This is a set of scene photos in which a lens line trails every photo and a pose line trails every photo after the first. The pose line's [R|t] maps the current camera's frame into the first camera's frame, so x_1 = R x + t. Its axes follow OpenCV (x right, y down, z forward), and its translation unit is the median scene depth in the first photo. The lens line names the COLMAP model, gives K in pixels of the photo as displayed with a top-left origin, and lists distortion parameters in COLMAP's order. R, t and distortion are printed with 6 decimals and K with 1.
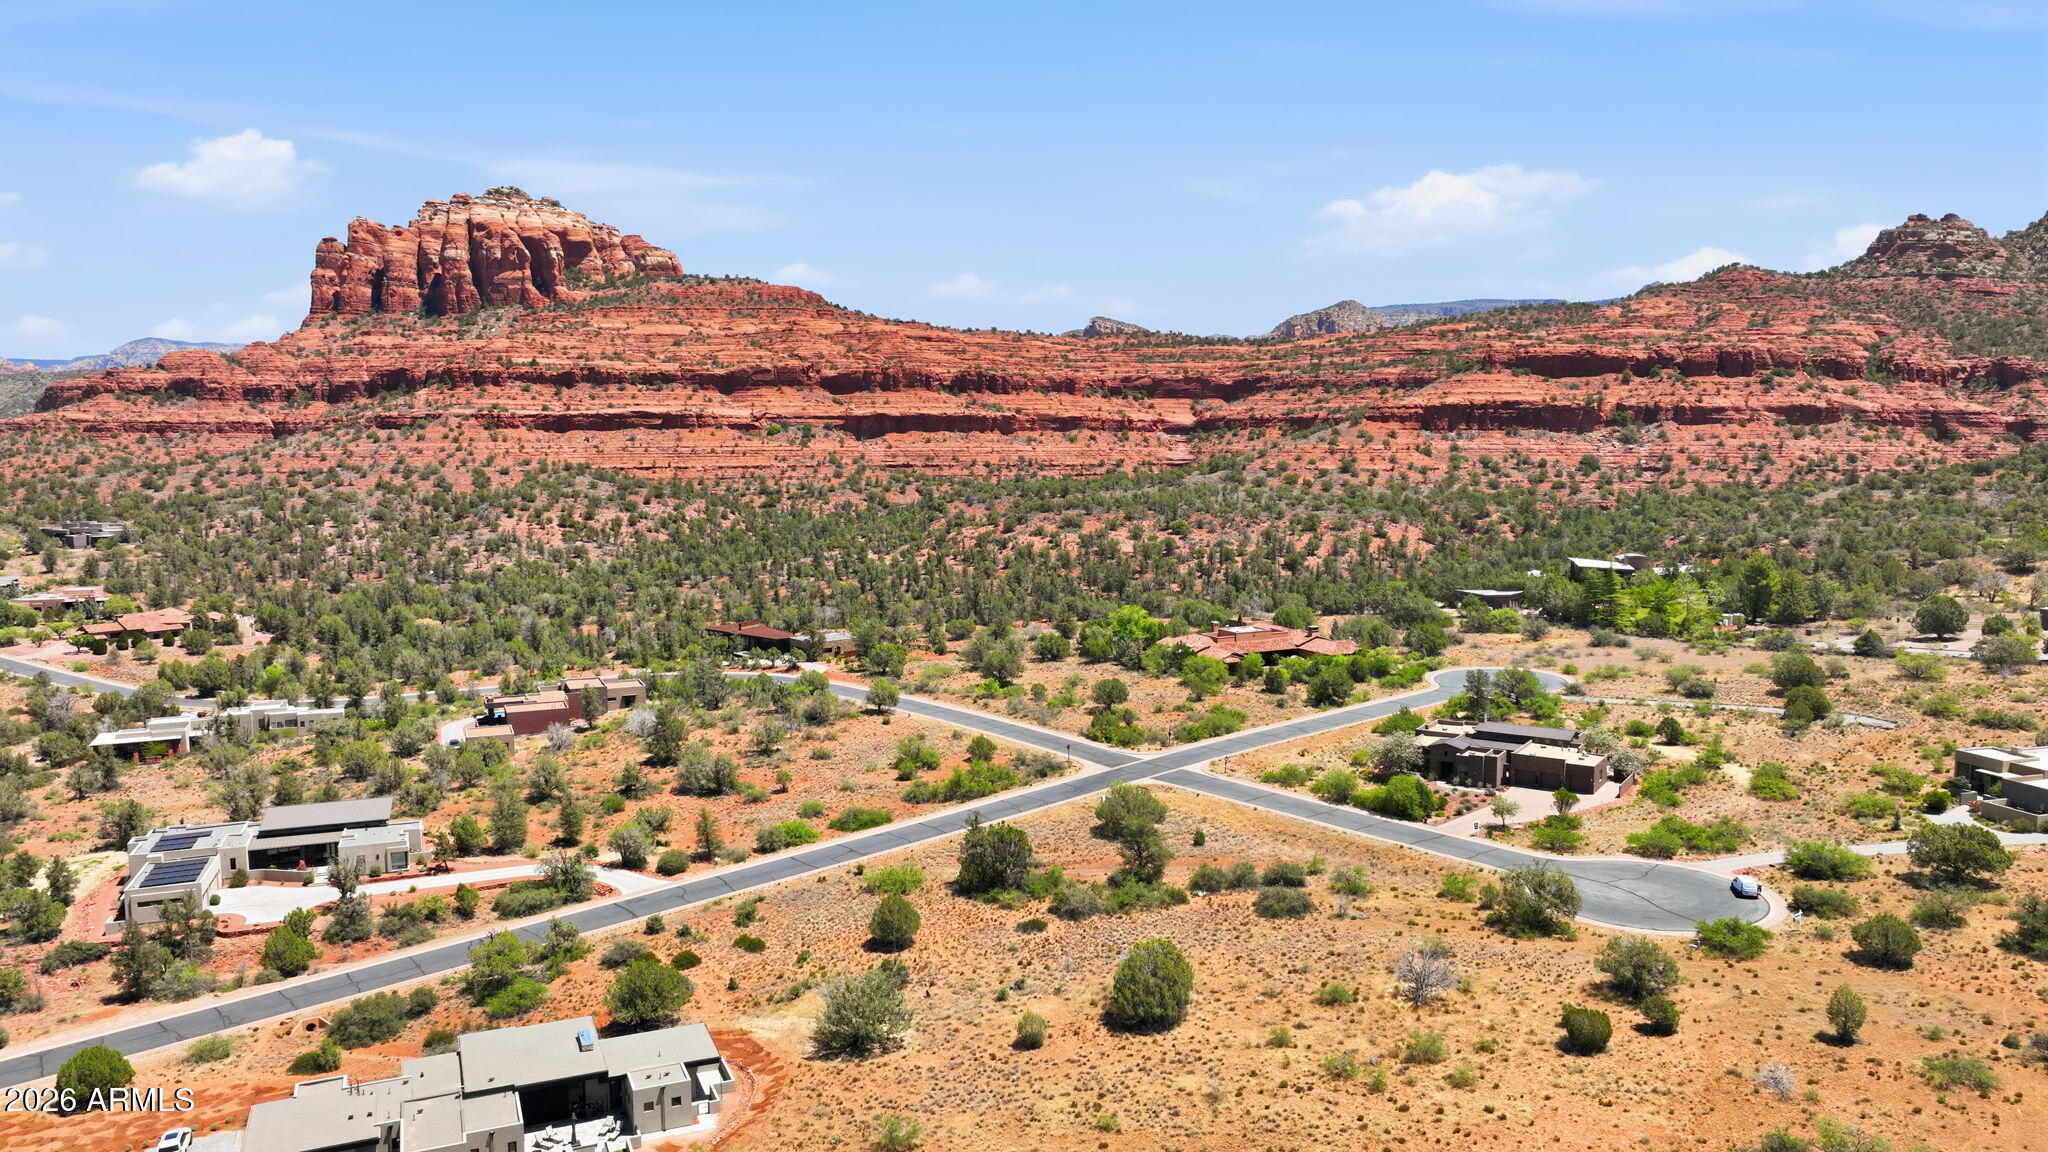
lens RADIAL K [[1455.2, 0, 1014.2], [0, 1455.2, 567.6], [0, 0, 1]] dist [0.012991, 0.008740]
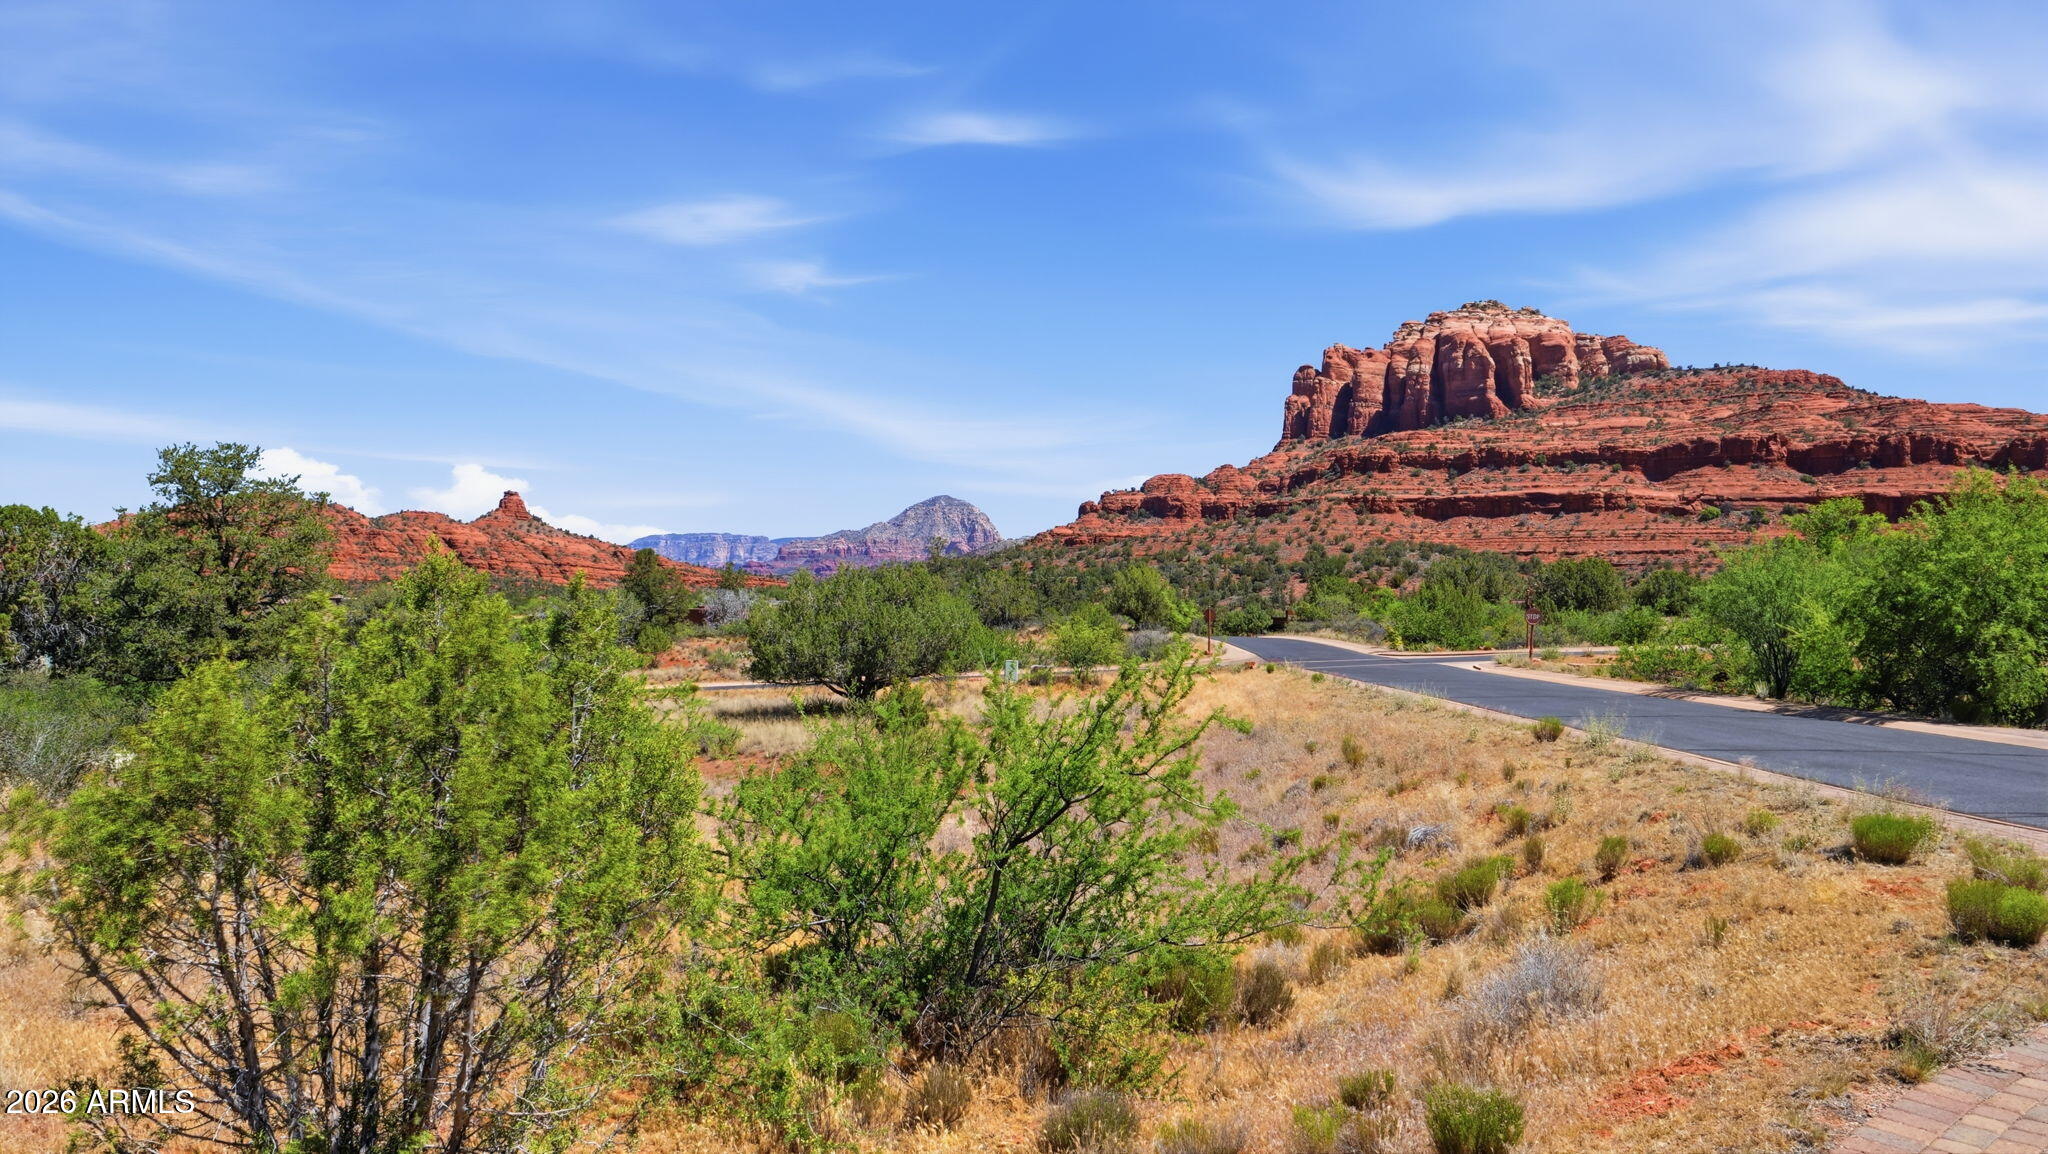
lens RADIAL K [[1499.1, 0, 1029.0], [0, 1499.1, 570.8], [0, 0, 1]] dist [-0.031306, 0.002452]
pose [[0.768311, 0.000936, -0.640076, 0.053035], [-0.079082, 0.992476, -0.093474, 0.031431], [0.635173, 0.122436, 0.762604, 0.137096]]
